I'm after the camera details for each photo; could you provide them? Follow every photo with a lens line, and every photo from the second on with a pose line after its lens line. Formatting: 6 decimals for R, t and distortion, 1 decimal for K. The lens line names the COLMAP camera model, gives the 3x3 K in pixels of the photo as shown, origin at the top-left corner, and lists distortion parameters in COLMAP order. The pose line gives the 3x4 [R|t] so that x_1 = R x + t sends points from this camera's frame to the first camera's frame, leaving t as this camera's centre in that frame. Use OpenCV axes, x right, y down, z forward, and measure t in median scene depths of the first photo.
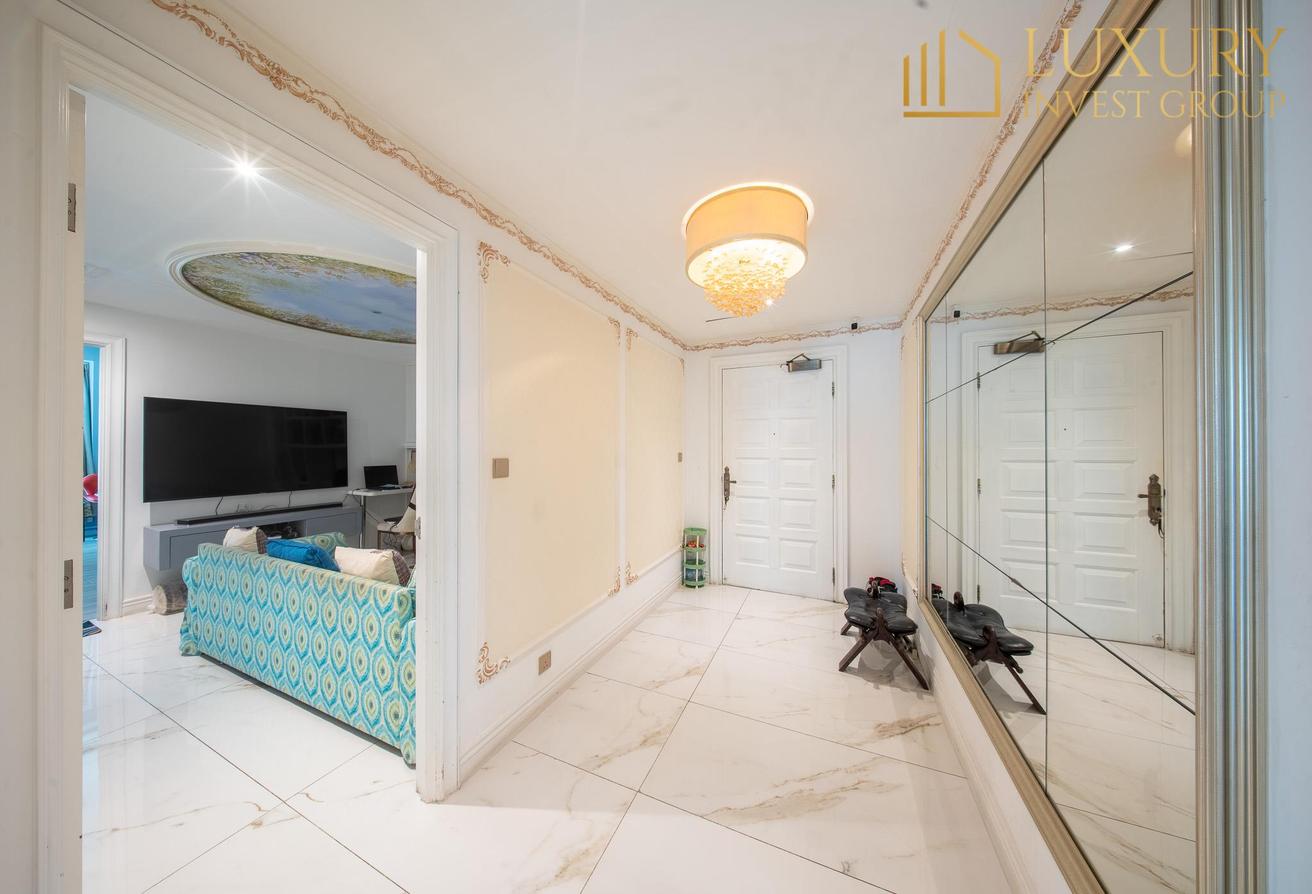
lens RADIAL K [[383.3, 0, 655.7], [0, 383.3, 450.8], [0, 0, 1]] dist [-0.000241, -0.001219]
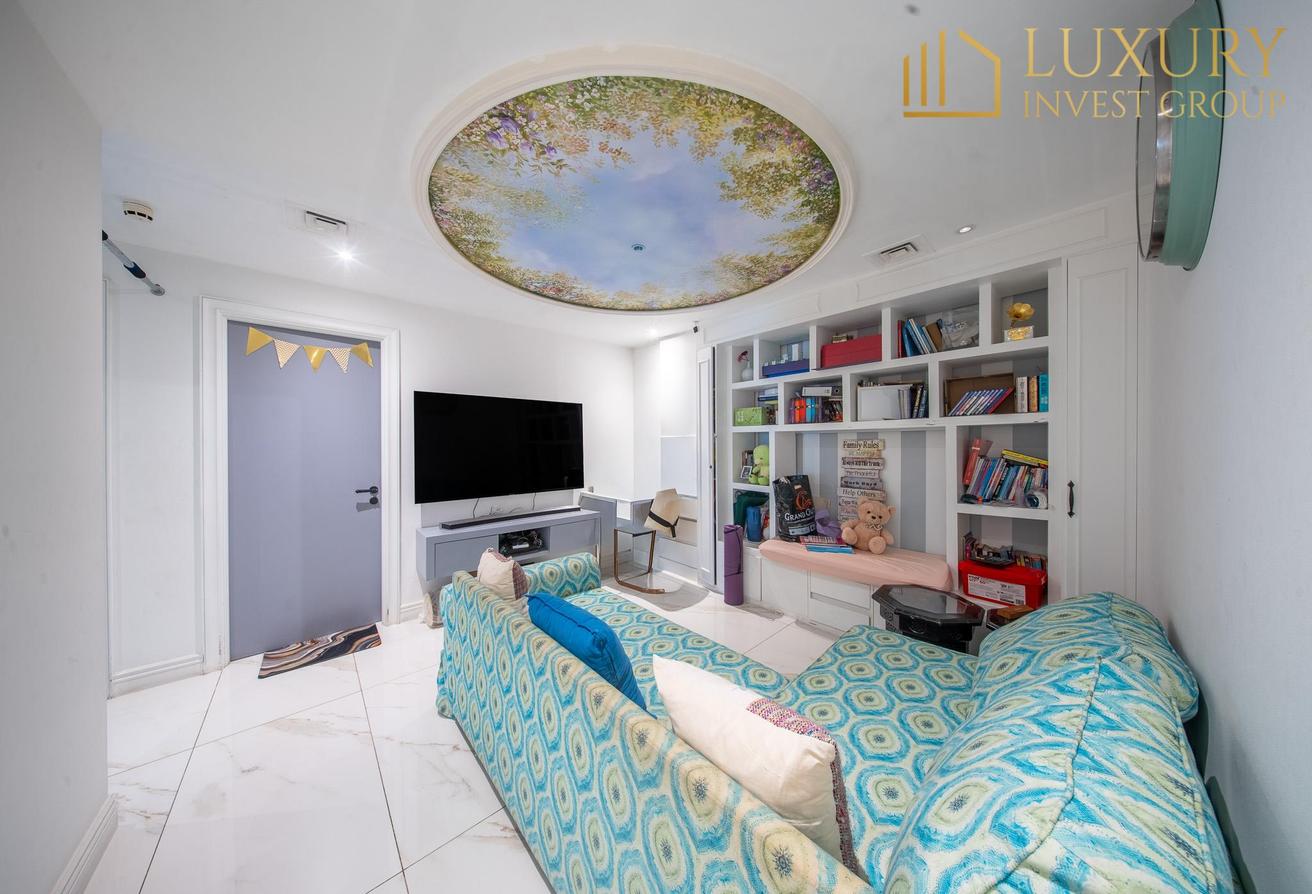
lens RADIAL K [[383.3, 0, 659.9], [0, 383.3, 445.3], [0, 0, 1]] dist [-0.000241, -0.001219]
pose [[0.917928, -0.006858, -0.396688, -0.422036], [0.007759, 0.999970, 0.000669, -0.003399], [0.396672, -0.003692, 0.917953, 0.380548]]
